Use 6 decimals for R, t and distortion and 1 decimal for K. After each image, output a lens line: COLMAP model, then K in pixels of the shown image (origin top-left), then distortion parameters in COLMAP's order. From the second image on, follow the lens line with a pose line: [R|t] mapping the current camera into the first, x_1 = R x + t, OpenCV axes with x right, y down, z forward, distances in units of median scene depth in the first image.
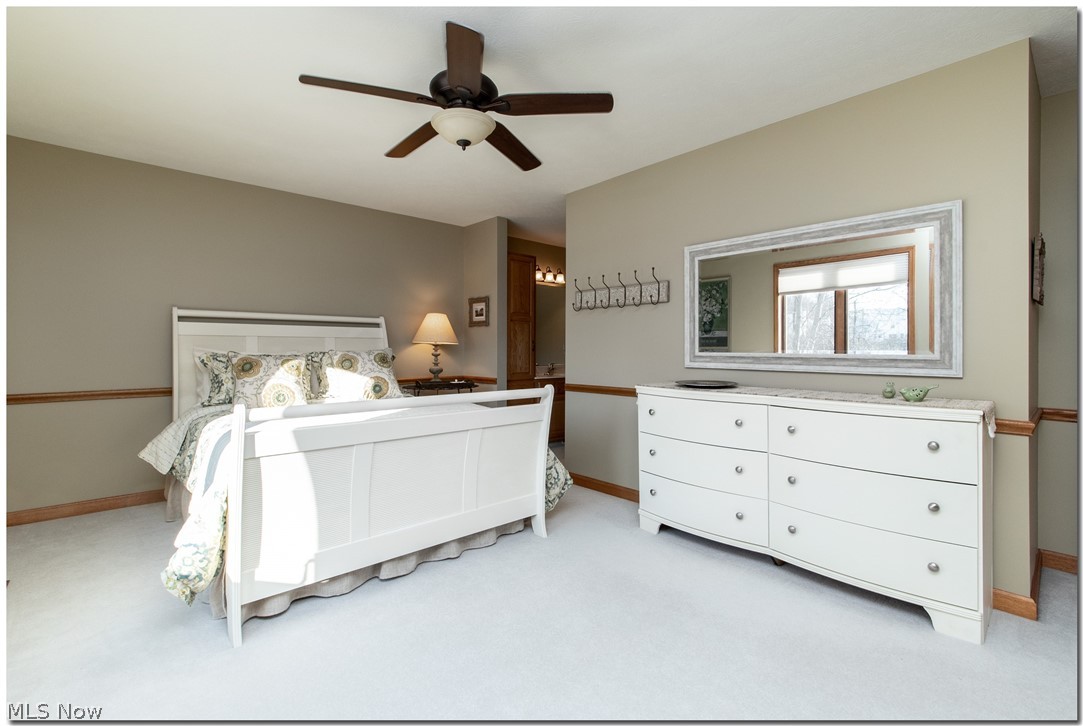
lens RADIAL K [[480.8, 0, 540.9], [0, 480.8, 347.8], [0, 0, 1]] dist [-0.000734, -0.000052]
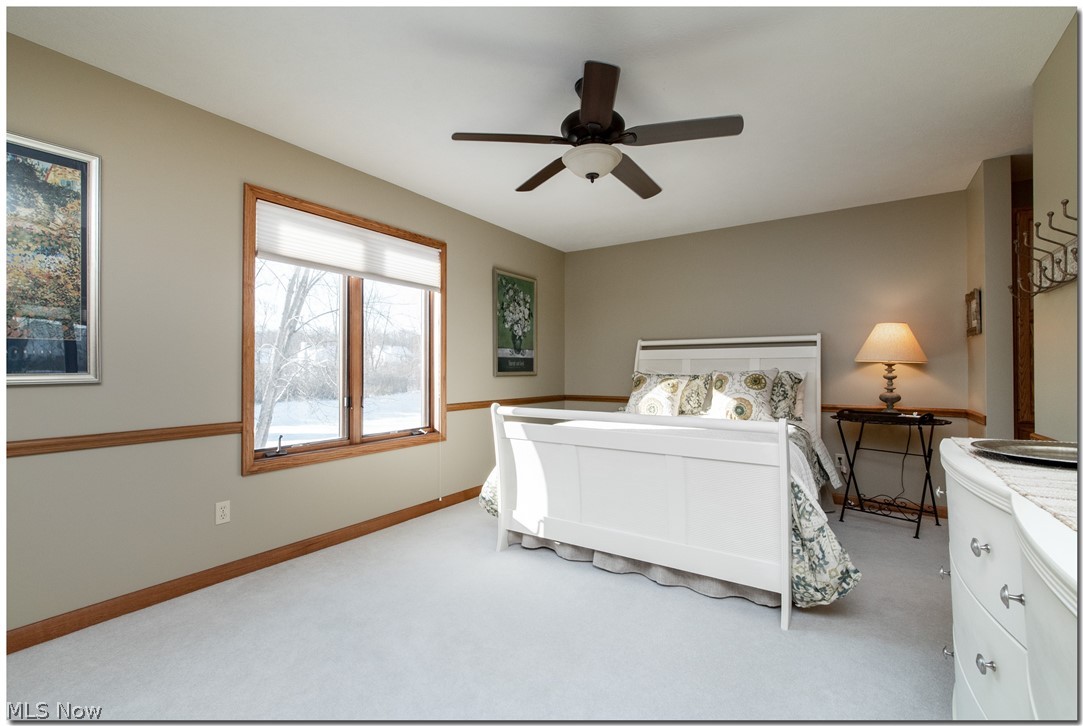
lens RADIAL K [[470.3, 0, 541.5], [0, 470.3, 363.0], [0, 0, 1]] dist [0.002947, 0.000260]
pose [[0.257695, -0.011031, -0.966163, 0.492630], [0.002618, 0.999939, -0.010718, -0.002649], [0.966223, 0.000233, 0.257708, 0.370146]]
